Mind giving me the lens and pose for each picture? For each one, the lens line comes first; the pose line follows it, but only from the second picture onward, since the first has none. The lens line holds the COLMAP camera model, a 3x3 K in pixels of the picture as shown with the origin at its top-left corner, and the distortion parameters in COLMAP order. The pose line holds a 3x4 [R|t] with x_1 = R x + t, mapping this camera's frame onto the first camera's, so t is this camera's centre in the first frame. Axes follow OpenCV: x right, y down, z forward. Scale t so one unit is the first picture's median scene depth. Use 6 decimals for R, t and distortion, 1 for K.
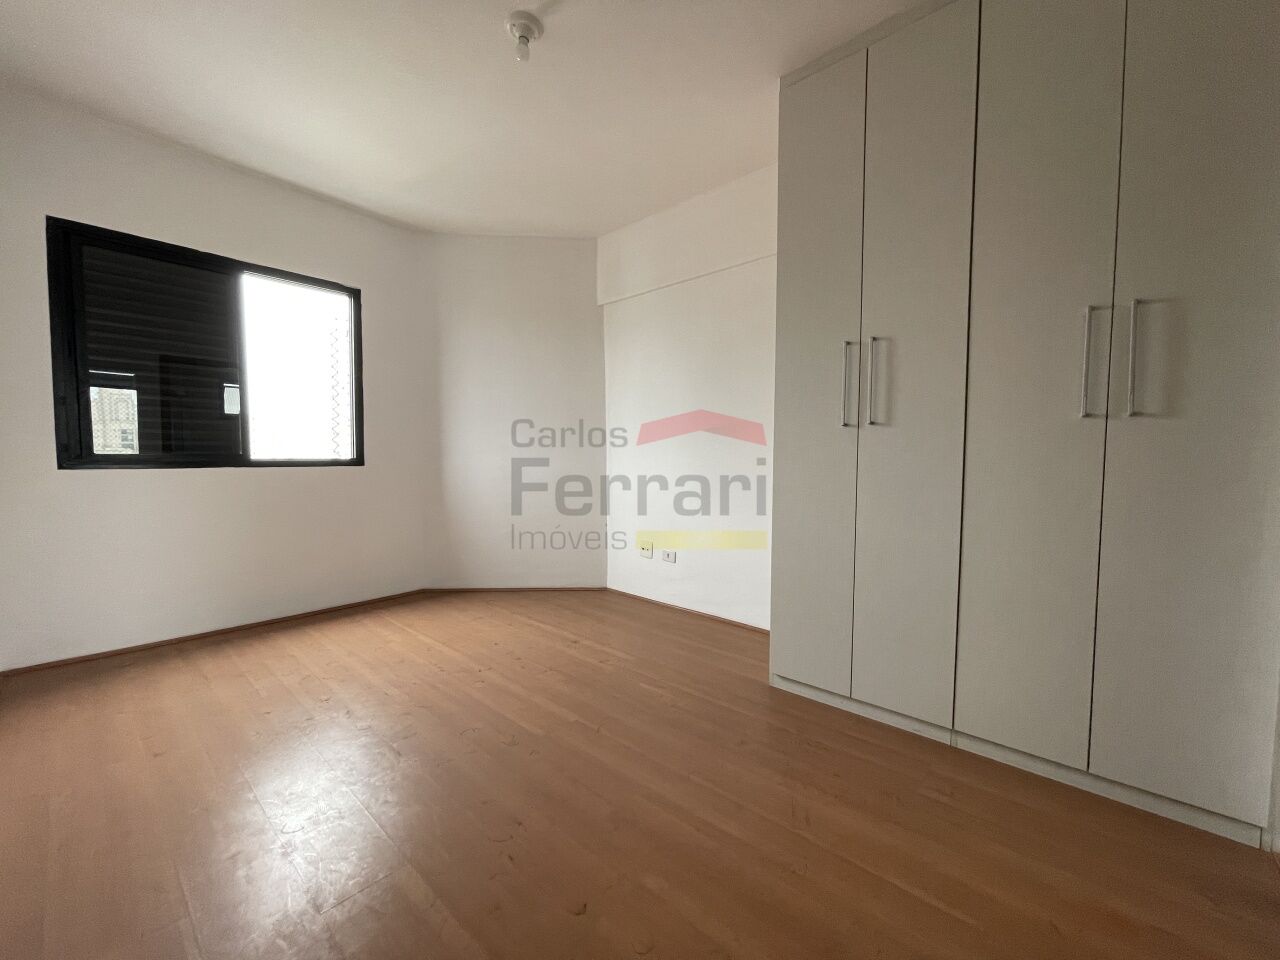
lens RADIAL K [[514.6, 0, 640.0], [0, 514.6, 480.0], [0, 0, 1]] dist [-0.001149, -0.000226]
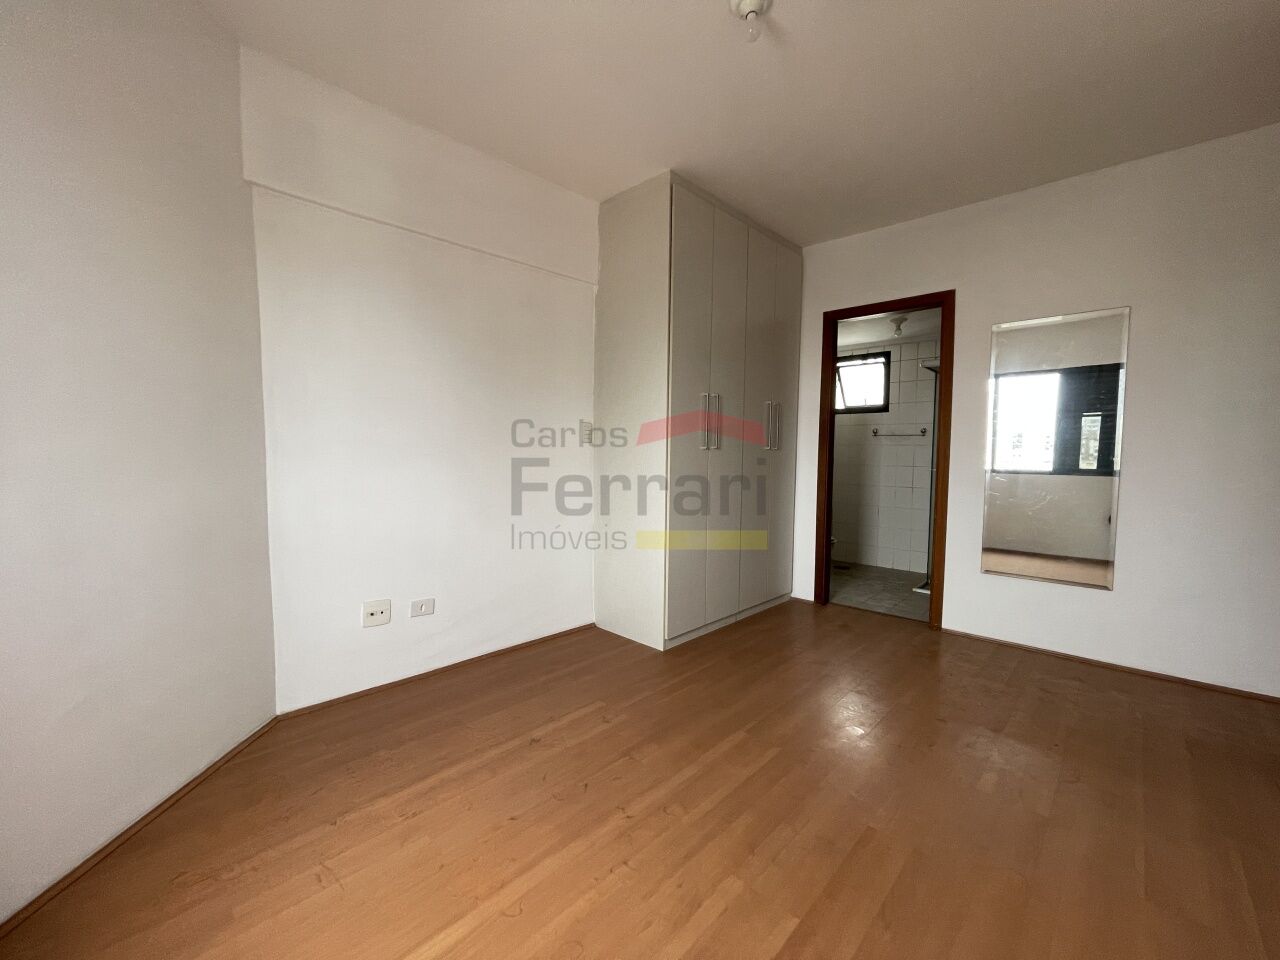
lens RADIAL K [[519.2, 0, 640.0], [0, 519.2, 482.6], [0, 0, 1]] dist [-0.000738, 0.000437]
pose [[0.032943, -0.069669, 0.997026, -0.821871], [0.036377, 0.996990, 0.068464, -0.085095], [-0.998795, 0.034014, 0.035378, 0.829930]]
